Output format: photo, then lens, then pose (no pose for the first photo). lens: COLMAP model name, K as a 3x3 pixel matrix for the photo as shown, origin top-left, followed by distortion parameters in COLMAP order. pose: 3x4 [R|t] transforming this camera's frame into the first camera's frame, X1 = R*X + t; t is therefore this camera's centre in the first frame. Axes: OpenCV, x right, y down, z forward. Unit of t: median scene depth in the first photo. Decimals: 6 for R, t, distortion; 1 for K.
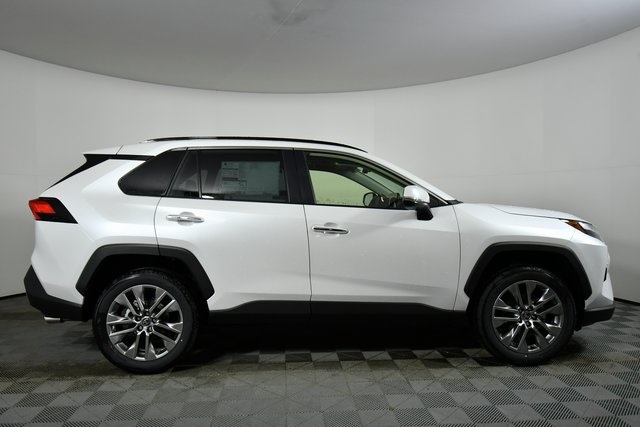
lens RADIAL K [[452.3, 0, 323.3], [0, 452.3, 217.0], [0, 0, 1]] dist [-0.015752, -0.007283]
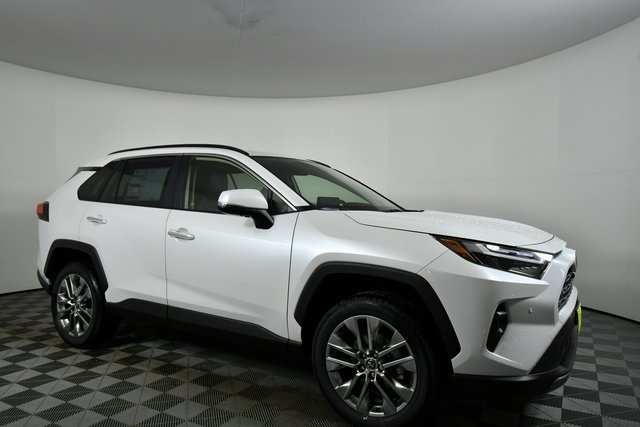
lens RADIAL K [[452.3, 0, 318.8], [0, 452.3, 210.8], [0, 0, 1]] dist [-0.015752, -0.007283]
pose [[0.837823, 0.013218, -0.545782, 0.785478], [-0.030593, 0.999273, -0.022762, -0.010428], [0.545084, 0.035768, 0.837618, 0.333629]]
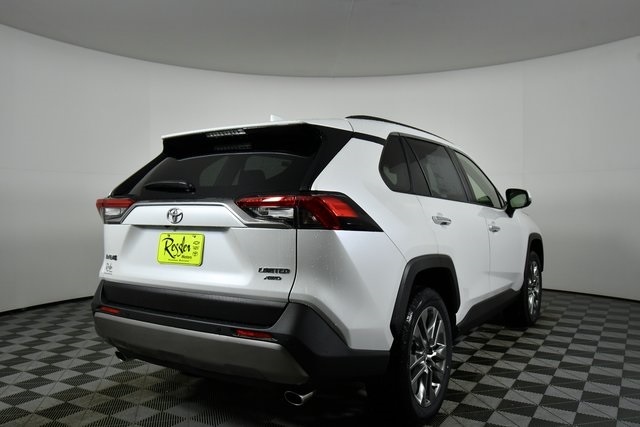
lens RADIAL K [[544.1, 0, 314.6], [0, 544.1, 210.7], [0, 0, 1]] dist [-0.005801, -0.025247]
pose [[0.570918, -0.008317, 0.820965, -1.249462], [0.023908, 0.999693, -0.006498, -0.013983], [-0.820659, 0.023337, 0.570942, 0.606537]]
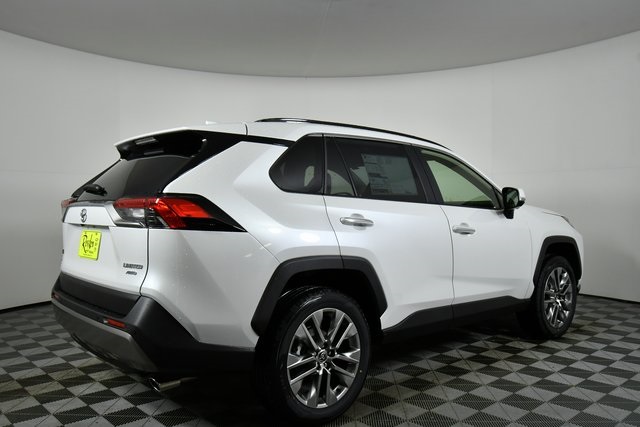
lens RADIAL K [[544.1, 0, 316.1], [0, 544.1, 210.9], [0, 0, 1]] dist [-0.005801, -0.025247]
pose [[0.775370, -0.008738, 0.631446, -0.973054], [0.018483, 0.999790, -0.008860, -0.008800], [-0.631236, 0.018541, 0.775369, 0.276381]]
